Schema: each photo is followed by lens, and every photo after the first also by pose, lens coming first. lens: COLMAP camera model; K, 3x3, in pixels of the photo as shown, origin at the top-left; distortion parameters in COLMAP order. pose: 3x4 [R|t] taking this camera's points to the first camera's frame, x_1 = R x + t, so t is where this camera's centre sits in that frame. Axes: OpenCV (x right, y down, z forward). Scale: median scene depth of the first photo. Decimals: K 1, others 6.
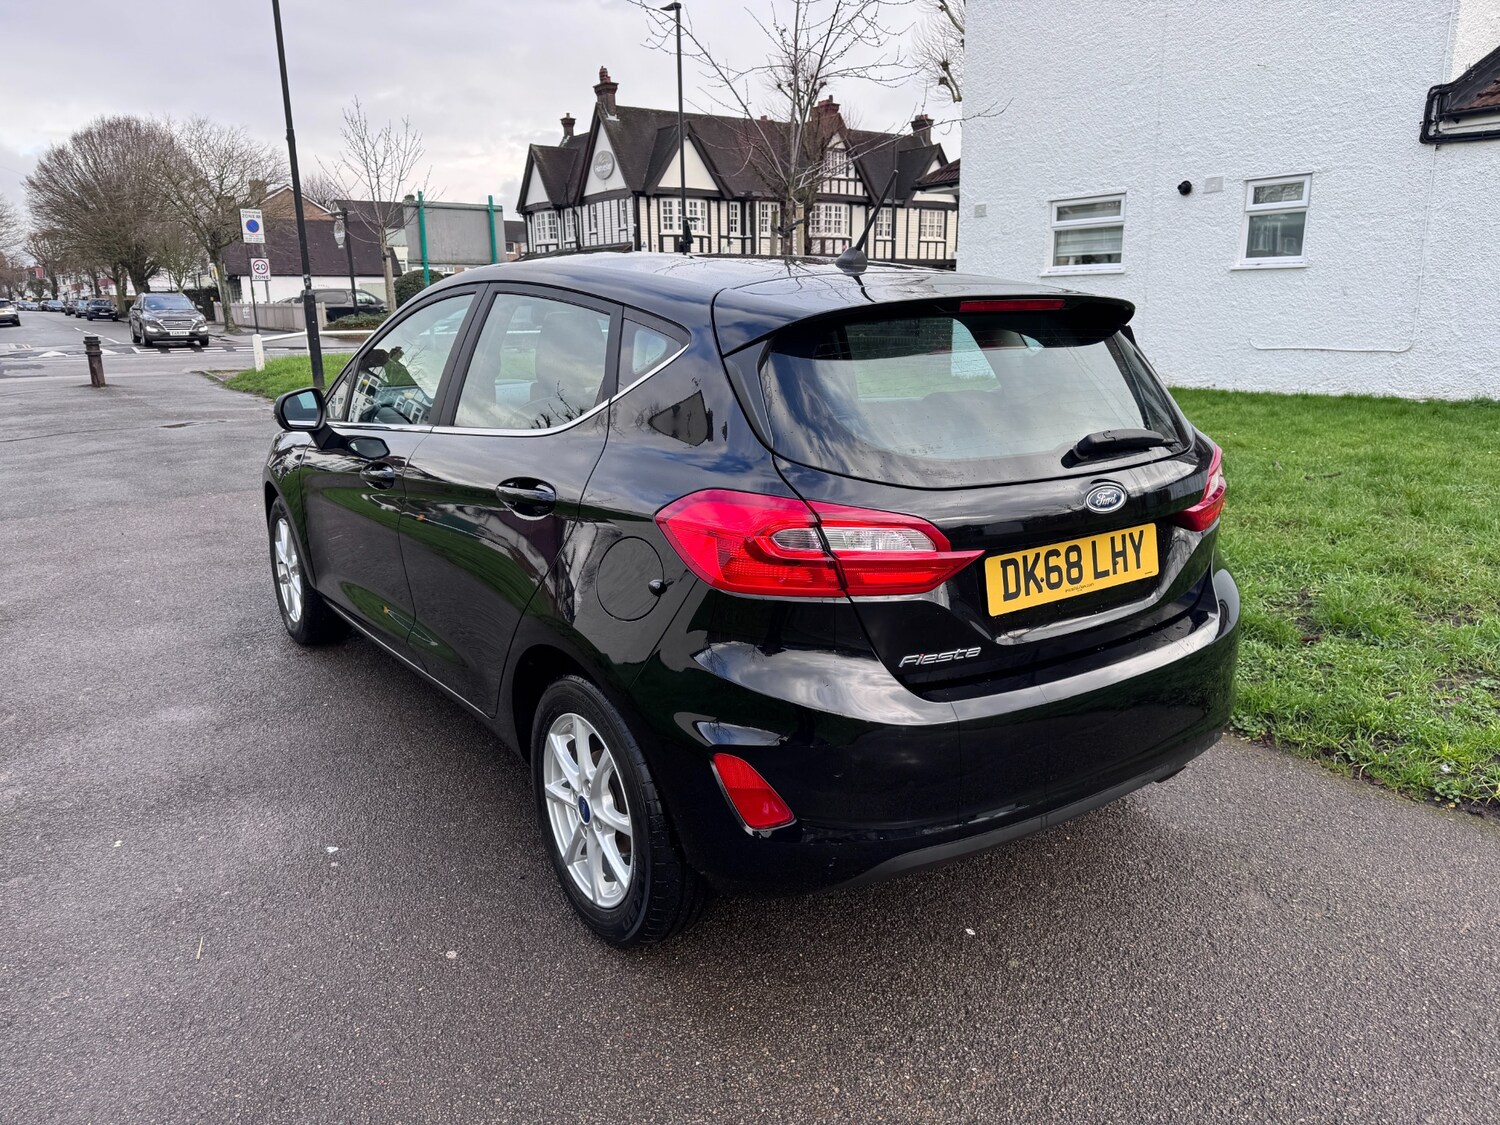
lens RADIAL K [[1042.1, 0, 776.0], [0, 1042.1, 571.9], [0, 0, 1]] dist [0.026933, -0.034573]
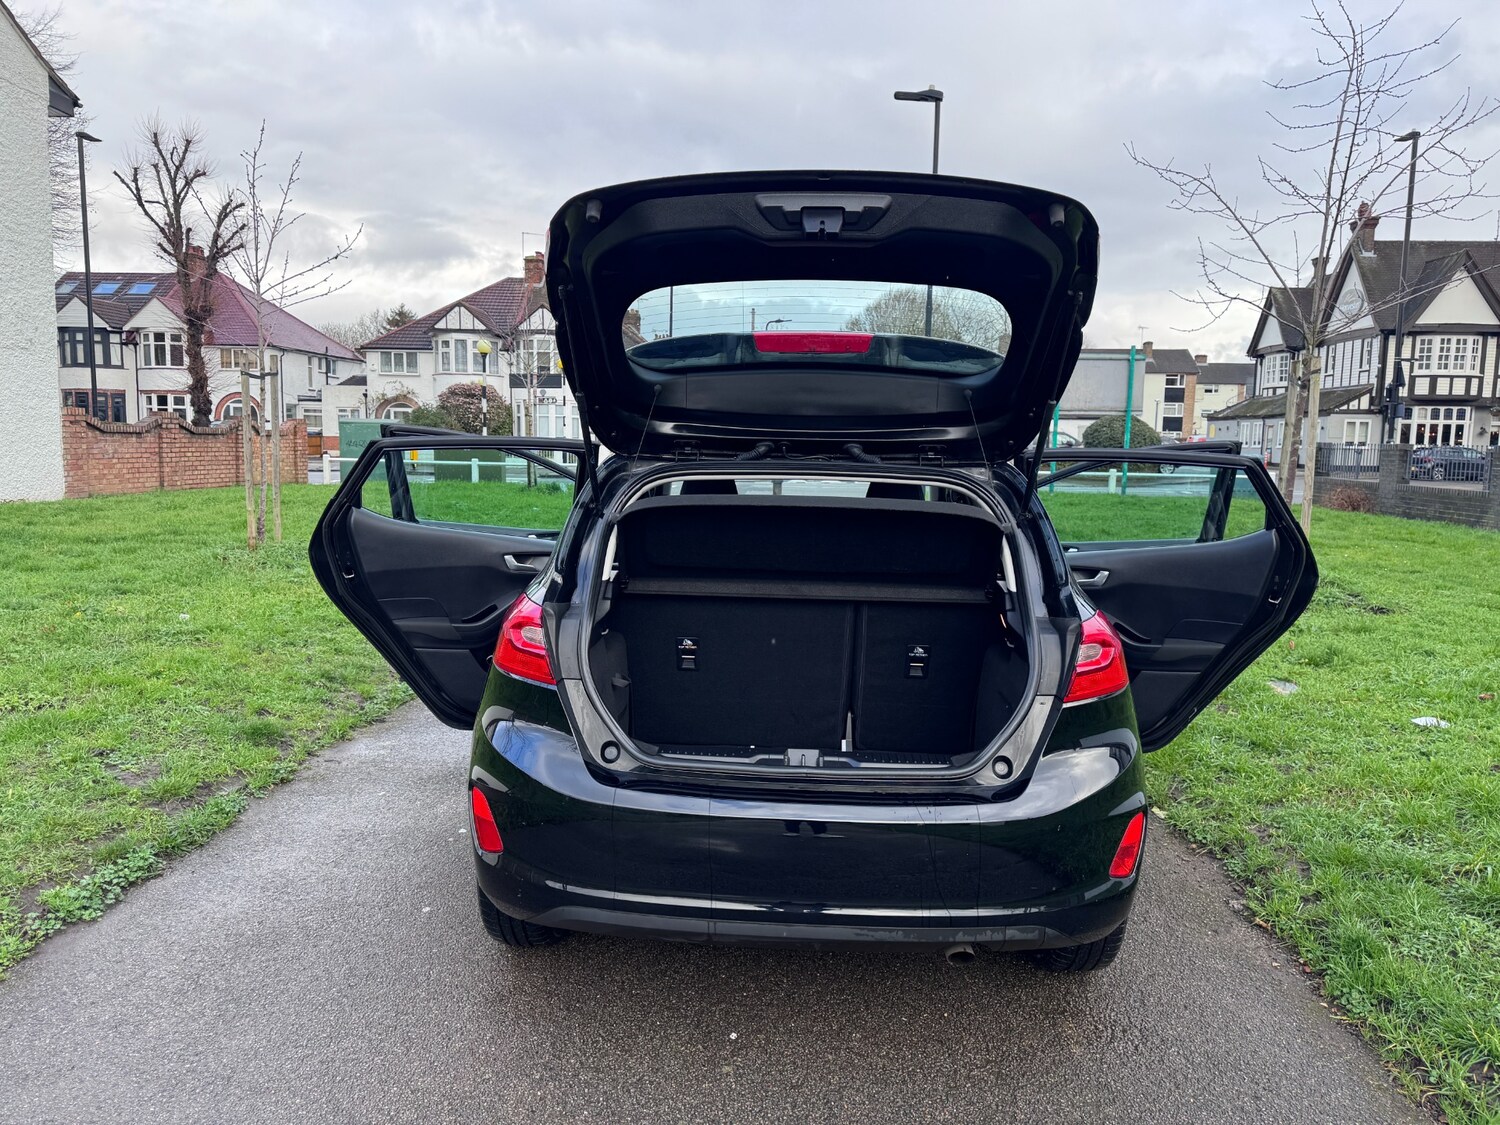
lens RADIAL K [[1036.6, 0, 750.0], [0, 1036.6, 562.5], [0, 0, 1]] dist [0.049587, -0.060666]
pose [[0.785600, 0.095256, -0.611358, 0.568625], [-0.178808, 0.980871, -0.076940, -0.039895], [0.592334, 0.169760, 0.787605, 0.048345]]
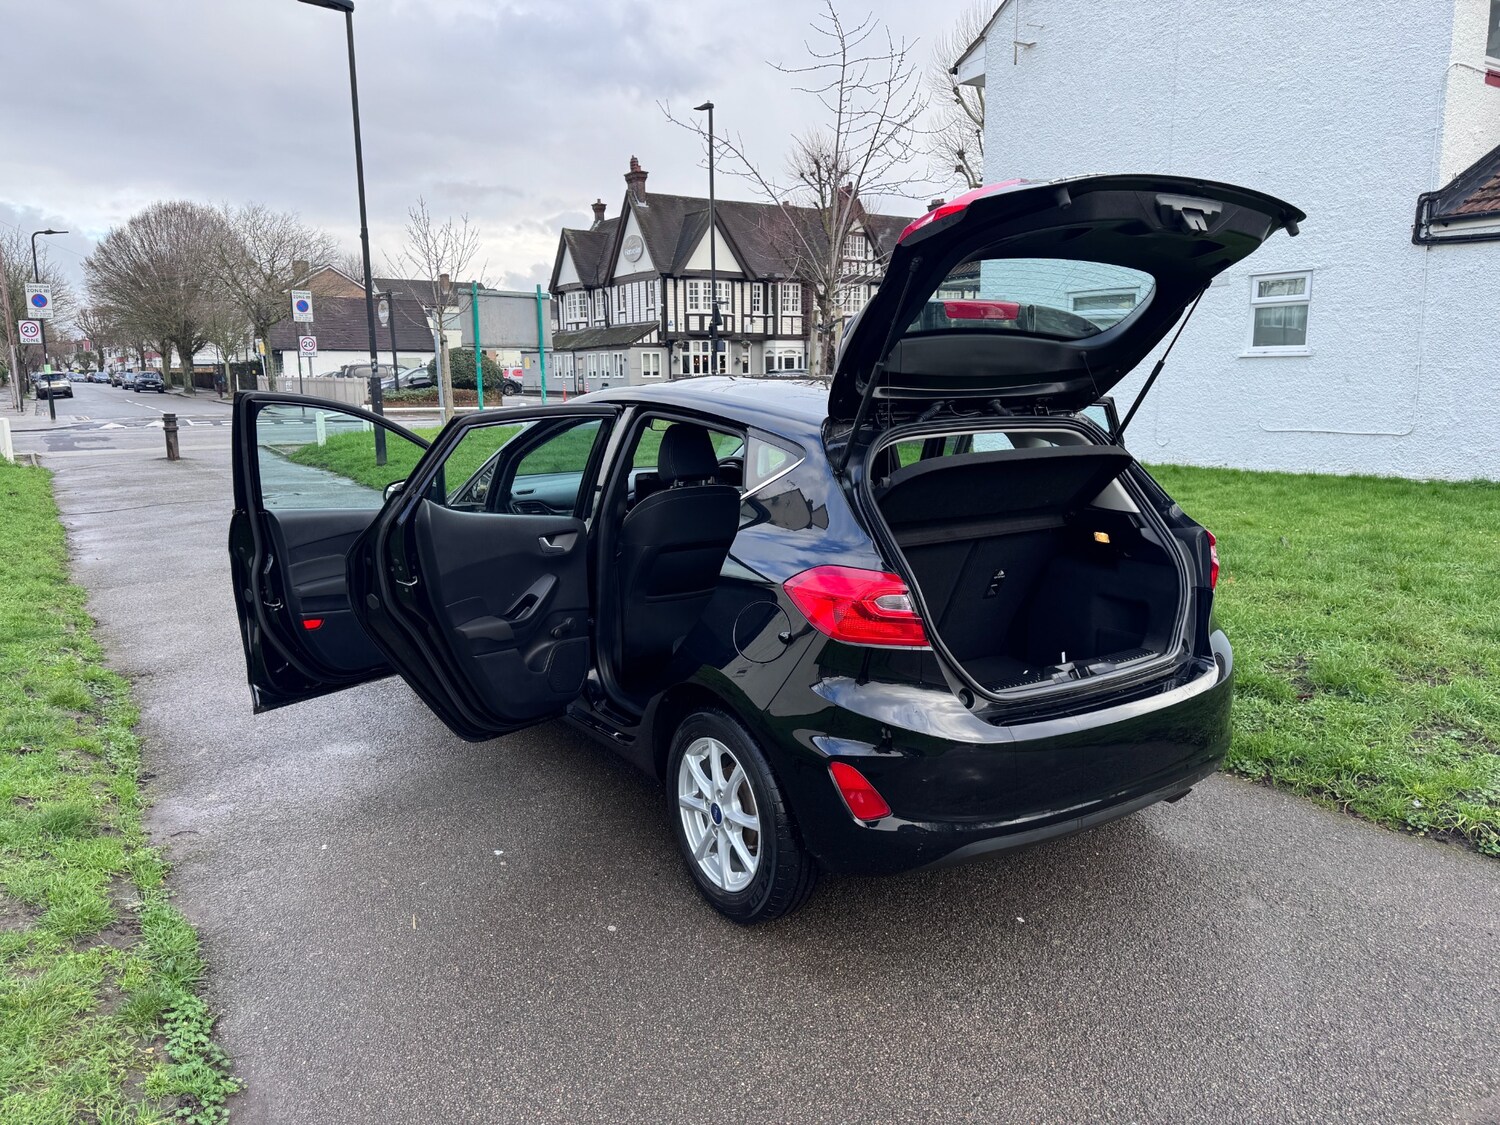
lens RADIAL K [[1025.9, 0, 768.9], [0, 1025.9, 559.5], [0, 0, 1]] dist [0.068338, -0.092152]
pose [[0.999647, 0.006922, -0.025657, -0.062624], [-0.008894, 0.996948, -0.077559, 0.009347], [0.025042, 0.077759, 0.996658, -0.201756]]
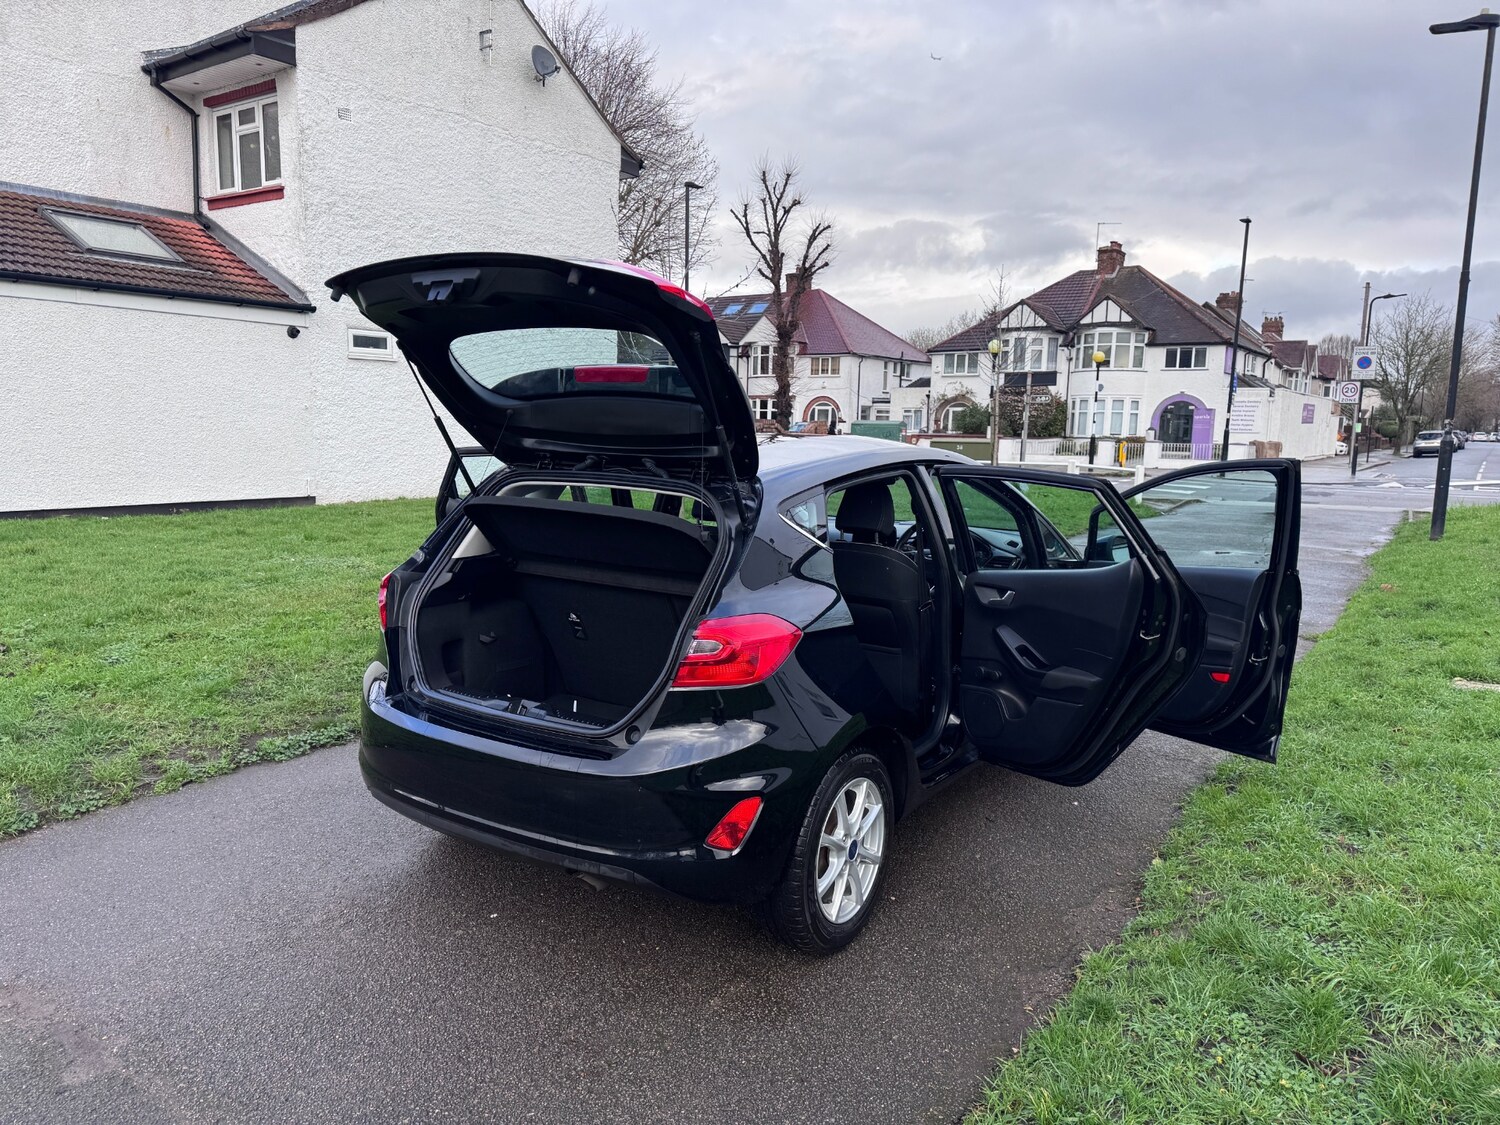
lens RADIAL K [[1026.5, 0, 733.5], [0, 1026.5, 573.7], [0, 0, 1]] dist [0.112386, -0.175405]
pose [[0.347353, 0.148062, -0.925972, 1.061759], [-0.257444, 0.964571, 0.057661, -0.182172], [0.901703, 0.218357, 0.373165, 0.464235]]
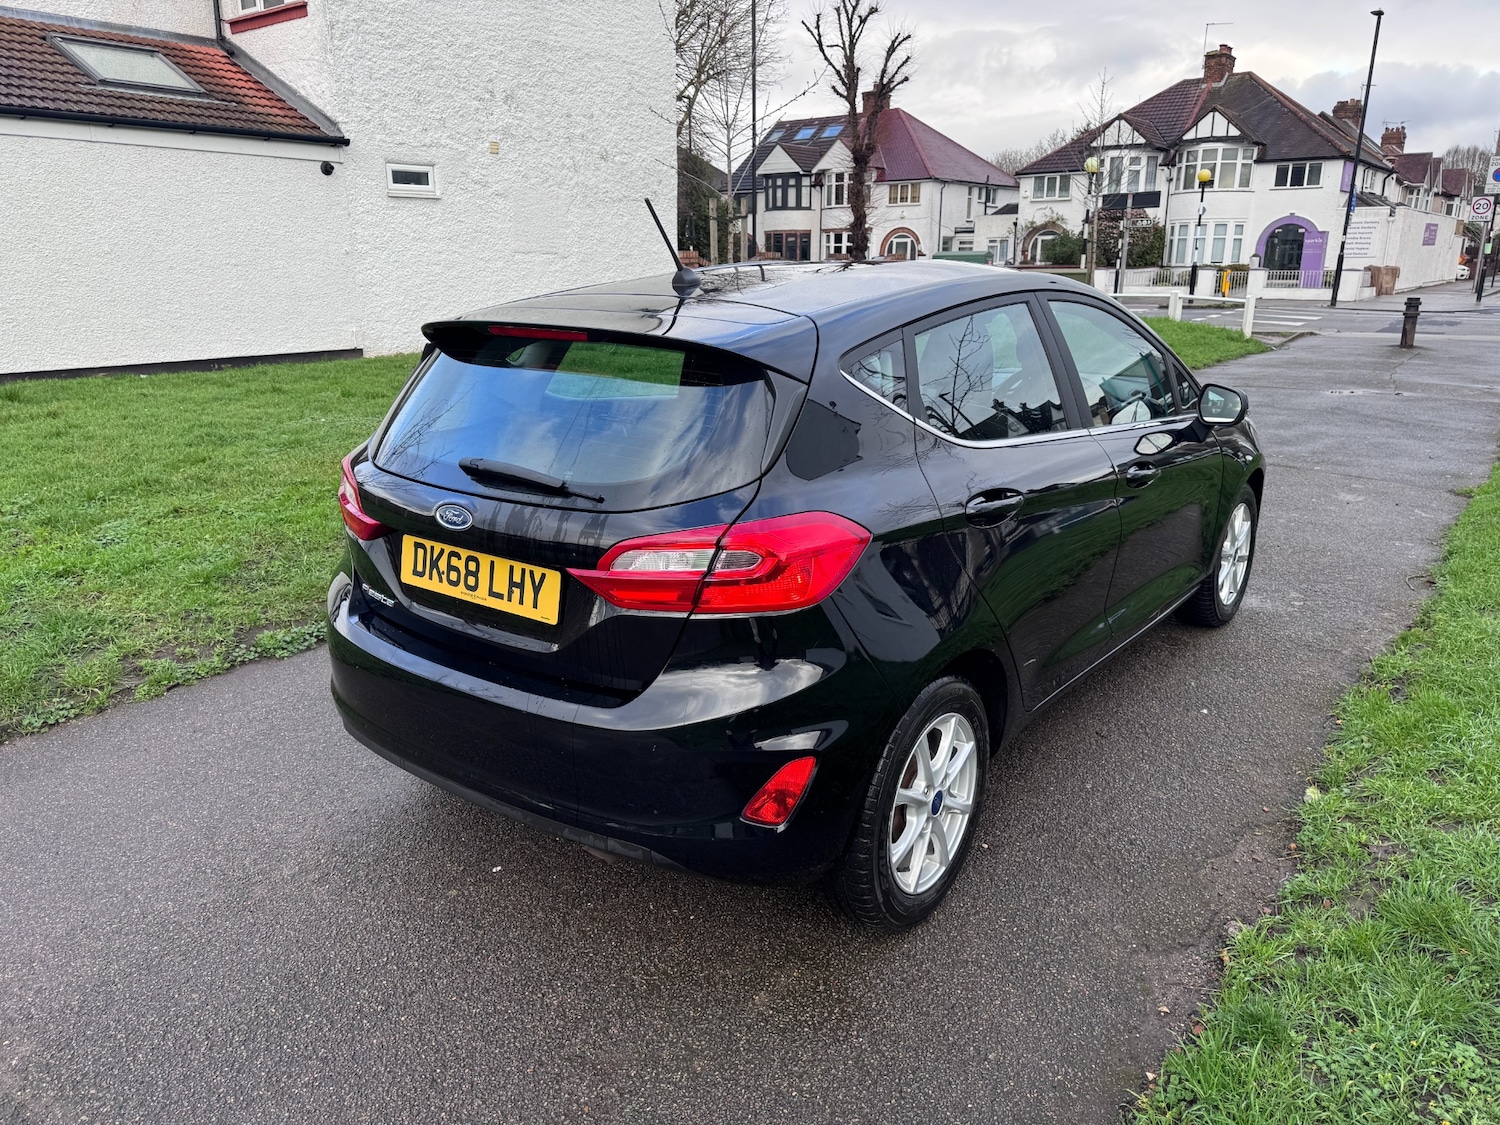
lens RADIAL K [[1046.4, 0, 750.0], [0, 1046.4, 562.5], [0, 0, 1]] dist [0.030574, -0.035398]
pose [[0.297975, 0.269280, -0.915805, 0.865816], [-0.238854, 0.949900, 0.201589, -0.194525], [0.924208, 0.158675, 0.347365, 0.557043]]
